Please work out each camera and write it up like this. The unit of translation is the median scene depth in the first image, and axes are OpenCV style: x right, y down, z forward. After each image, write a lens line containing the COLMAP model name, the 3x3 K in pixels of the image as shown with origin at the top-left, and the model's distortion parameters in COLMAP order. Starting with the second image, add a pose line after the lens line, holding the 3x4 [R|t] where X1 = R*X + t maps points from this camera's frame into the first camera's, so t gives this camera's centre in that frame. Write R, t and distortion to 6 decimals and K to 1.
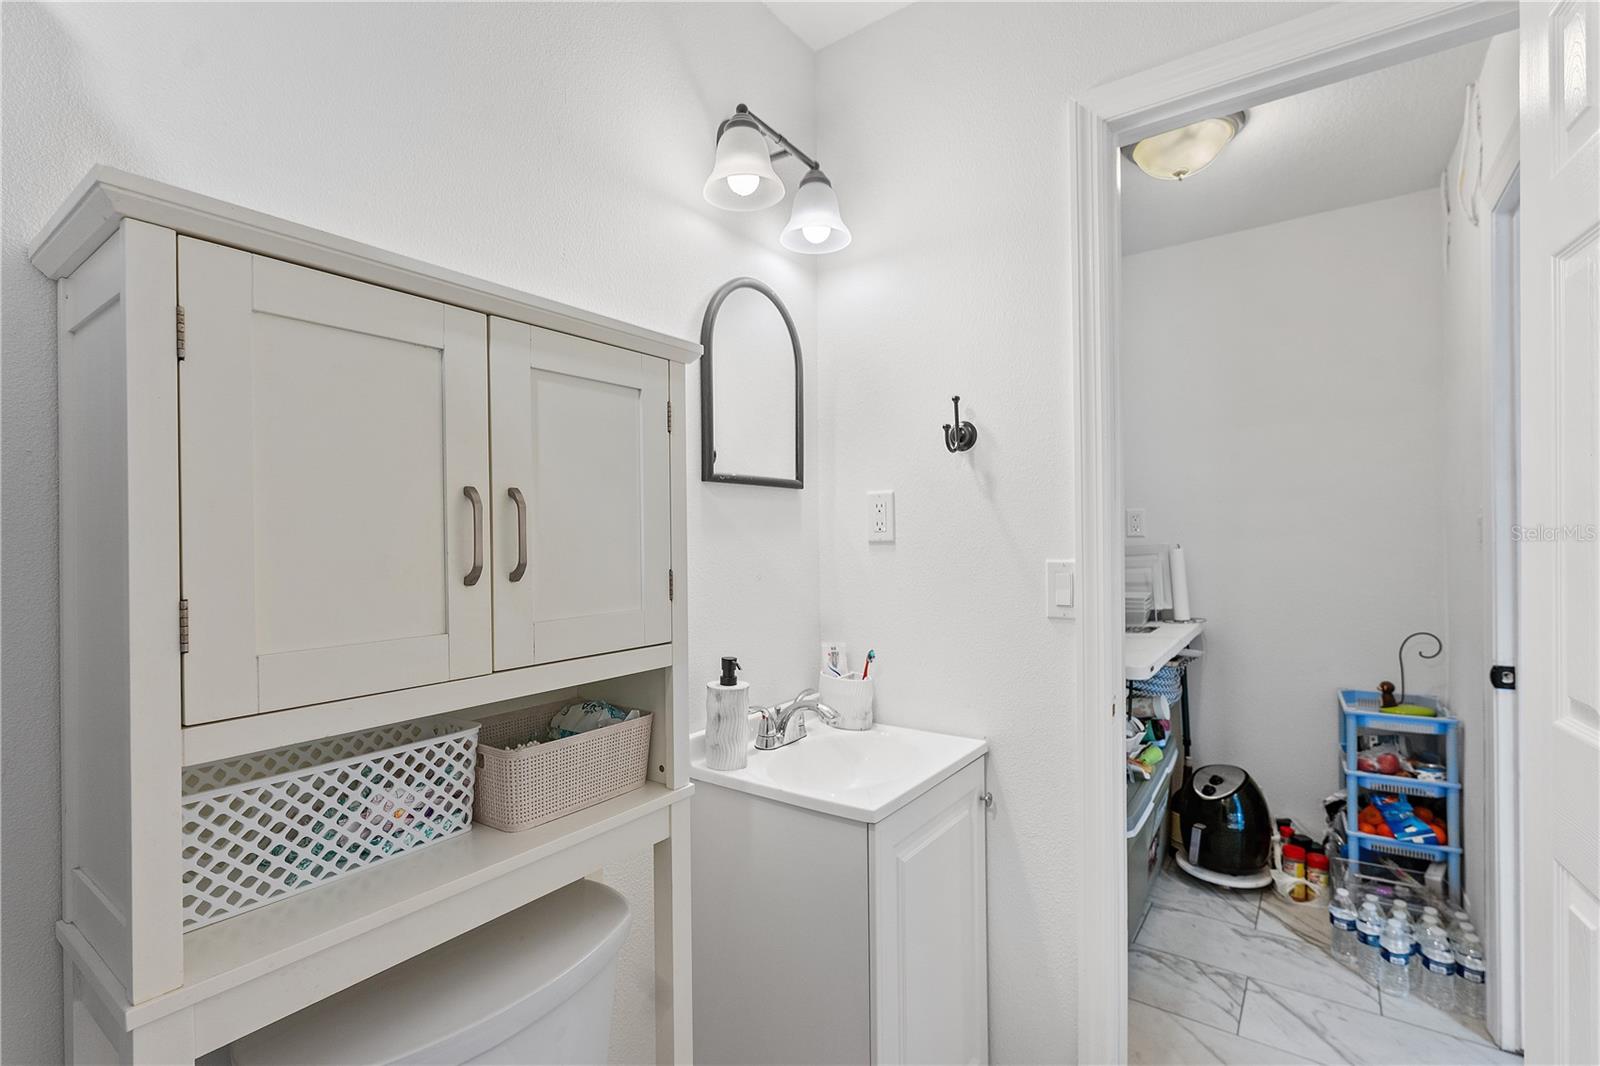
lens RADIAL K [[725.4, 0, 792.6], [0, 725.4, 530.3], [0, 0, 1]] dist [0.000010, -0.000097]
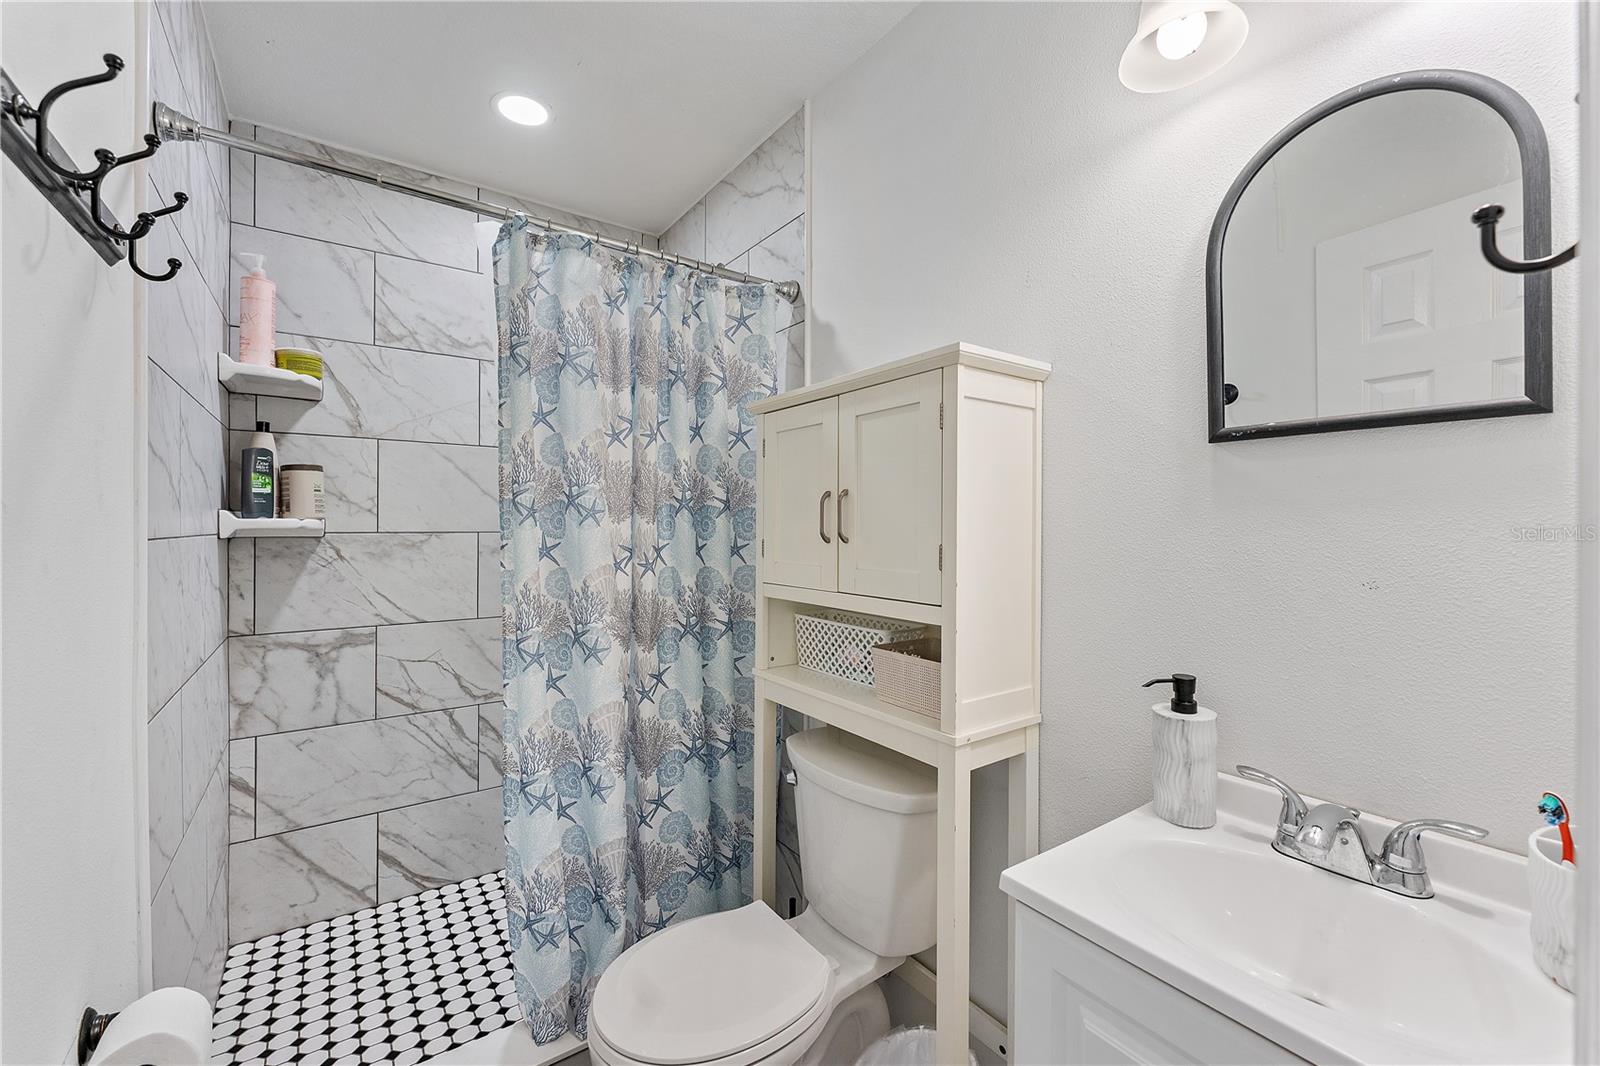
lens RADIAL K [[643.3, 0, 791.6], [0, 643.3, 529.7], [0, 0, 1]] dist [-0.000251, 0.000049]
pose [[-0.321288, 0.014797, -0.946866, 1.112123], [0.005182, 0.999890, 0.013868, 0.016136], [0.946967, -0.000451, -0.321329, 1.363019]]
